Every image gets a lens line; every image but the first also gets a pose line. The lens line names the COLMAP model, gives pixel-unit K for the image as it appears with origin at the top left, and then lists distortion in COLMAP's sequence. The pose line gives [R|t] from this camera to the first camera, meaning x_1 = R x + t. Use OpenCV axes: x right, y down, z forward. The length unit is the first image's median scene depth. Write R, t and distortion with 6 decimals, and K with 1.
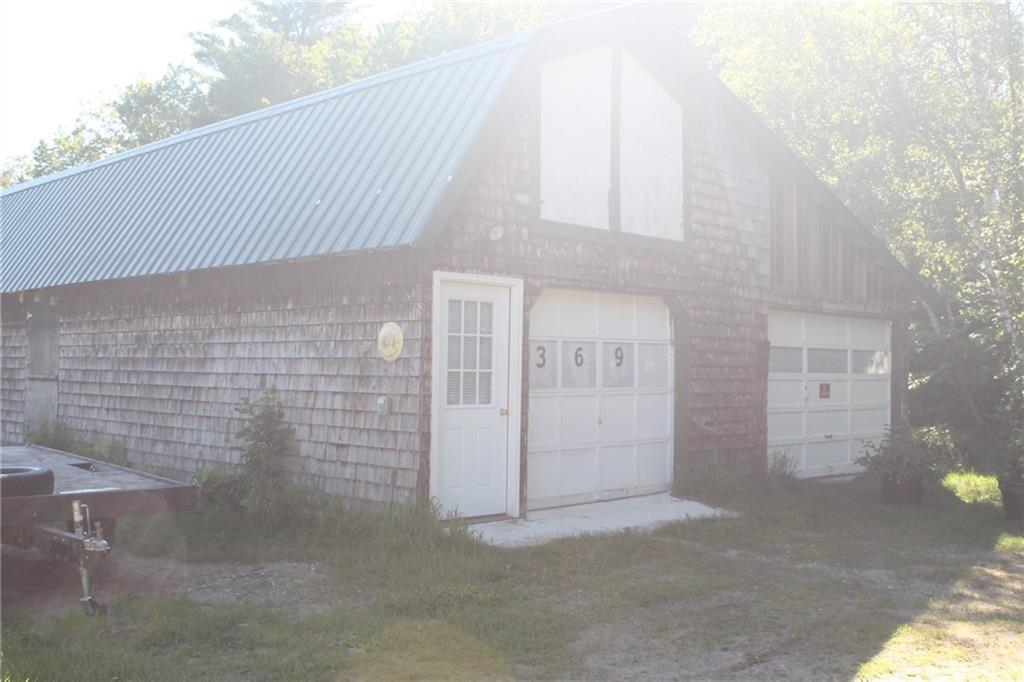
lens RADIAL K [[1061.1, 0, 512.0], [0, 1061.1, 341.0], [0, 0, 1]] dist [-0.100288, 0.011527]
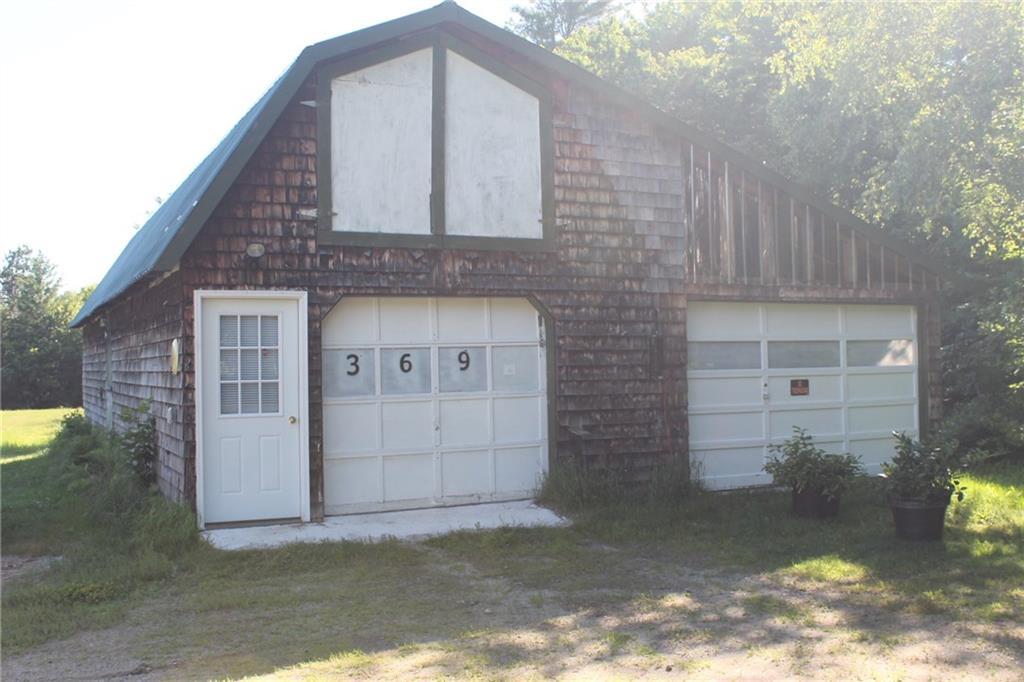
lens RADIAL K [[1061.1, 0, 512.0], [0, 1061.1, 341.0], [0, 0, 1]] dist [-0.100288, 0.011527]
pose [[0.941087, -0.035755, -0.336270, 0.486028], [0.037724, 0.999288, -0.000677, -0.001481], [0.336055, -0.012049, 0.941765, 0.086893]]
